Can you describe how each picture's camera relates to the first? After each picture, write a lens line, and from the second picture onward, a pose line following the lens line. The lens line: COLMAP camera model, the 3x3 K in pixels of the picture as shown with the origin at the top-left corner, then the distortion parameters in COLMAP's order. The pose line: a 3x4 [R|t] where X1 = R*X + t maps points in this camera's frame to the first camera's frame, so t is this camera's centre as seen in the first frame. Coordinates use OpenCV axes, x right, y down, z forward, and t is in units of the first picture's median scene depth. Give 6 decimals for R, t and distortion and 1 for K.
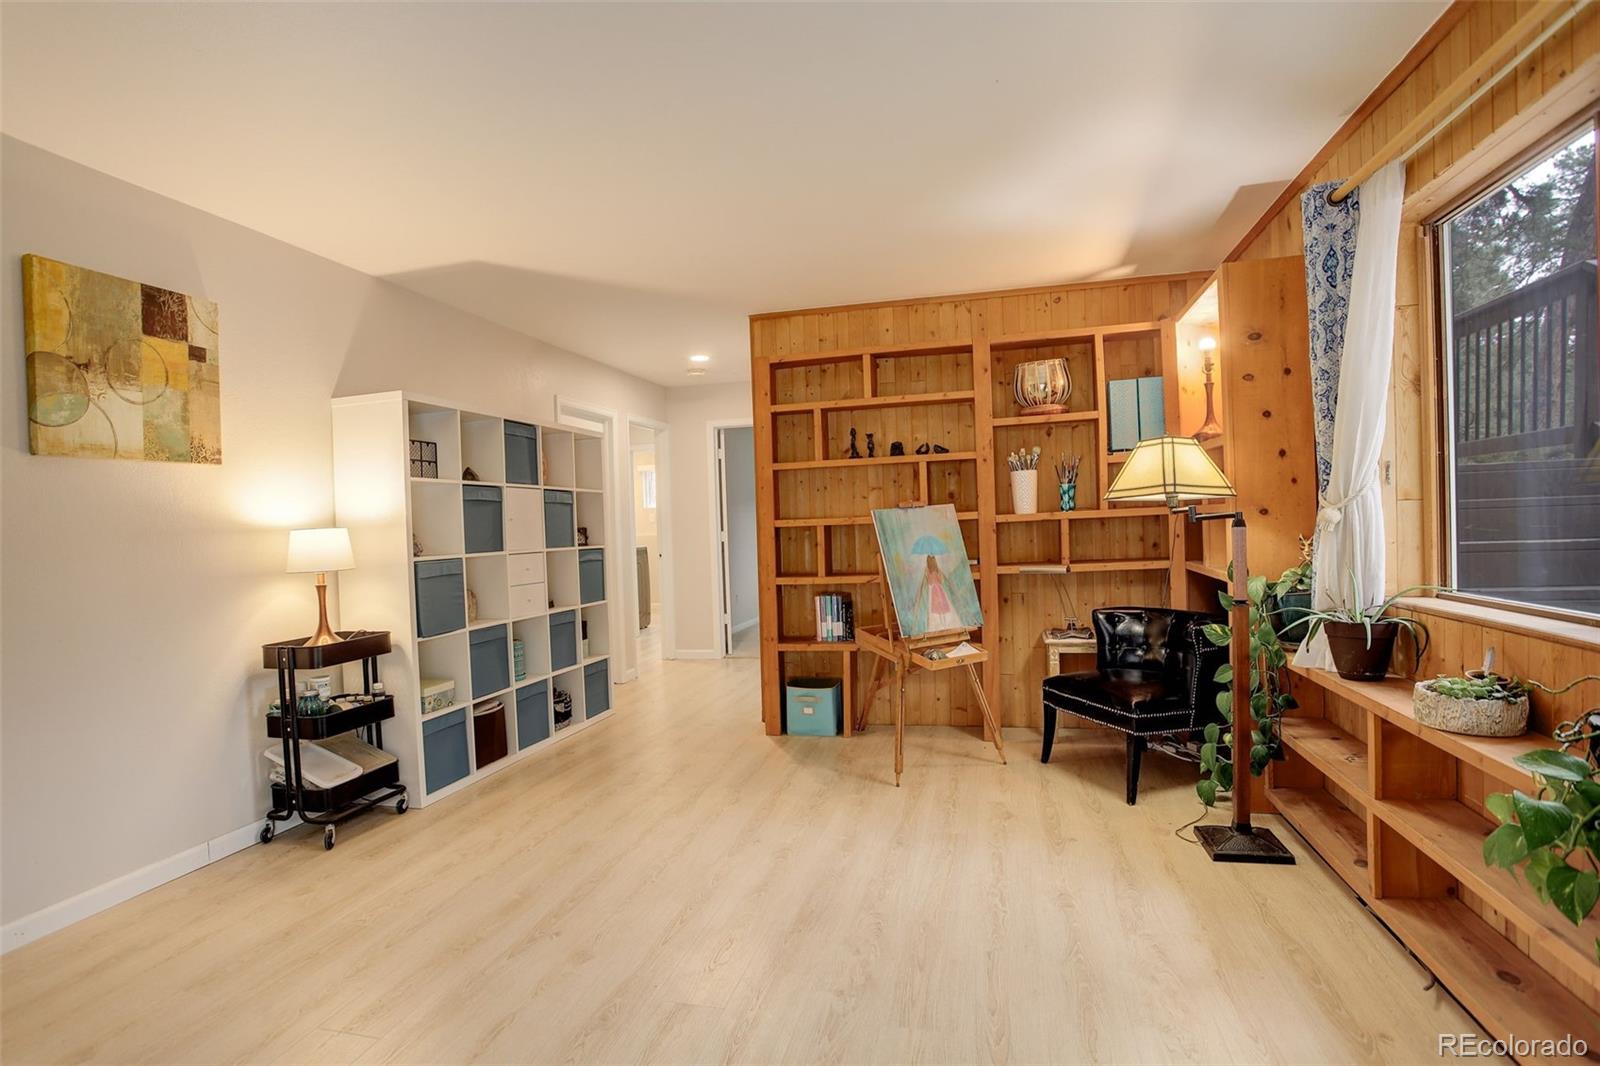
lens RADIAL K [[780.9, 0, 800.0], [0, 780.9, 533.0], [0, 0, 1]] dist [-0.060400, 0.034054]
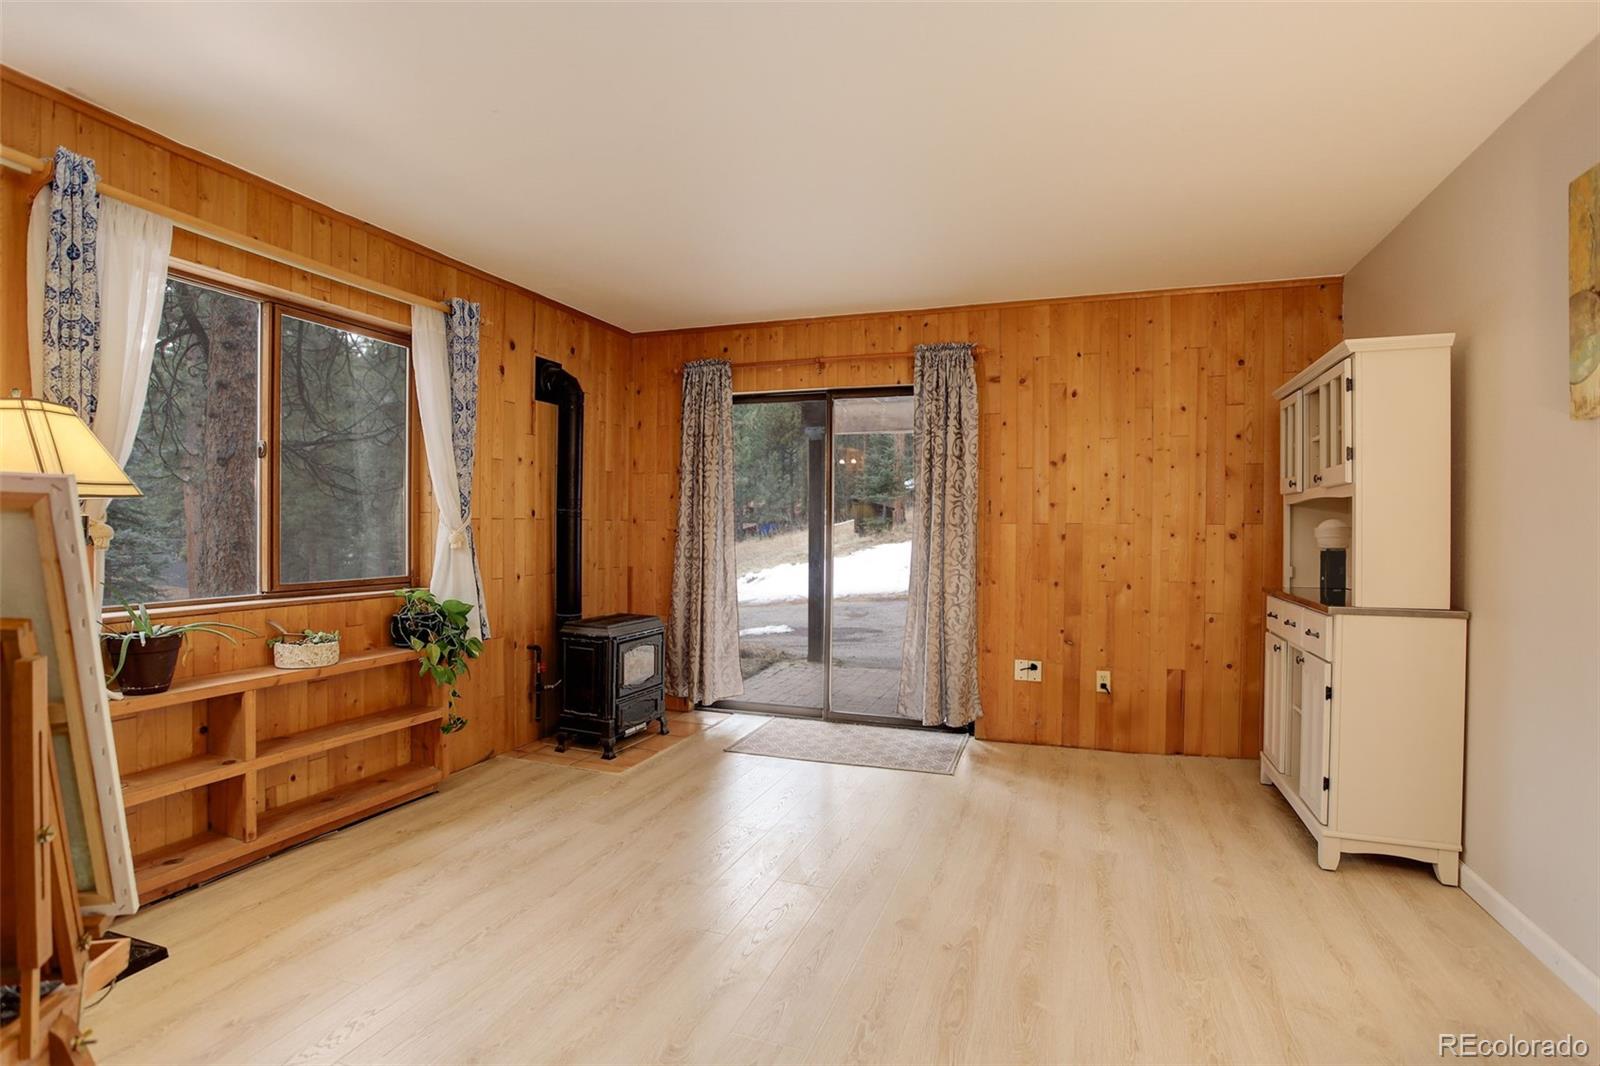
lens RADIAL K [[780.9, 0, 800.0], [0, 780.9, 533.0], [0, 0, 1]] dist [-0.060400, 0.034054]
pose [[-0.994384, 0.028028, 0.102049, -0.245725], [0.029555, 0.999472, 0.013486, -0.011031], [-0.101617, 0.016427, -0.994688, 1.937794]]
